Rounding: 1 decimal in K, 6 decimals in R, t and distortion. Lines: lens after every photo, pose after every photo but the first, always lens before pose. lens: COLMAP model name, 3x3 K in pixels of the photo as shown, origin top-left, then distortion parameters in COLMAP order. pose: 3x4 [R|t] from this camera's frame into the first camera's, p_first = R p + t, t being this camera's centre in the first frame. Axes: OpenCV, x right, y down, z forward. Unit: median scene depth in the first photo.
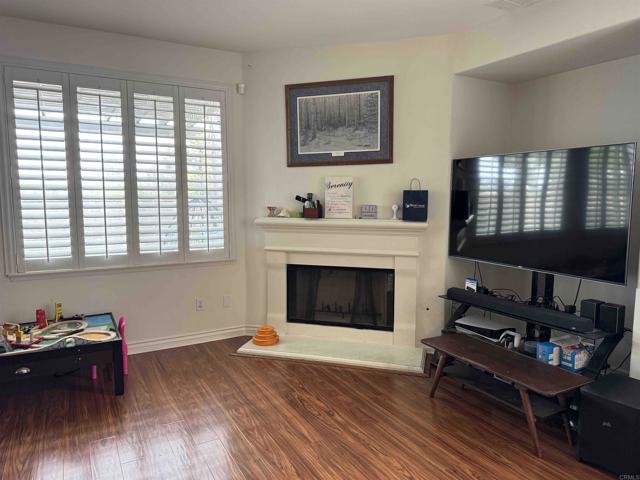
lens RADIAL K [[448.2, 0, 322.4], [0, 448.2, 242.4], [0, 0, 1]] dist [0.050937, -0.057664]
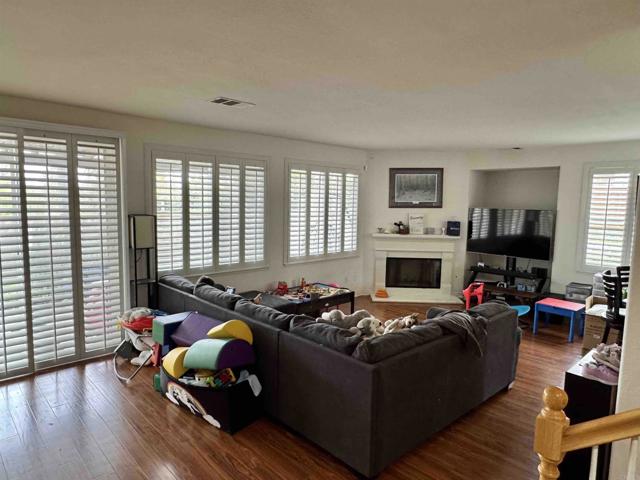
lens RADIAL K [[405.8, 0, 320.8], [0, 405.8, 239.7], [0, 0, 1]] dist [-0.009383, 0.003374]
pose [[0.967466, -0.008751, 0.252850, -0.848430], [0.010834, 0.999918, -0.006848, -0.020455], [-0.252770, 0.009364, 0.967481, -0.674462]]
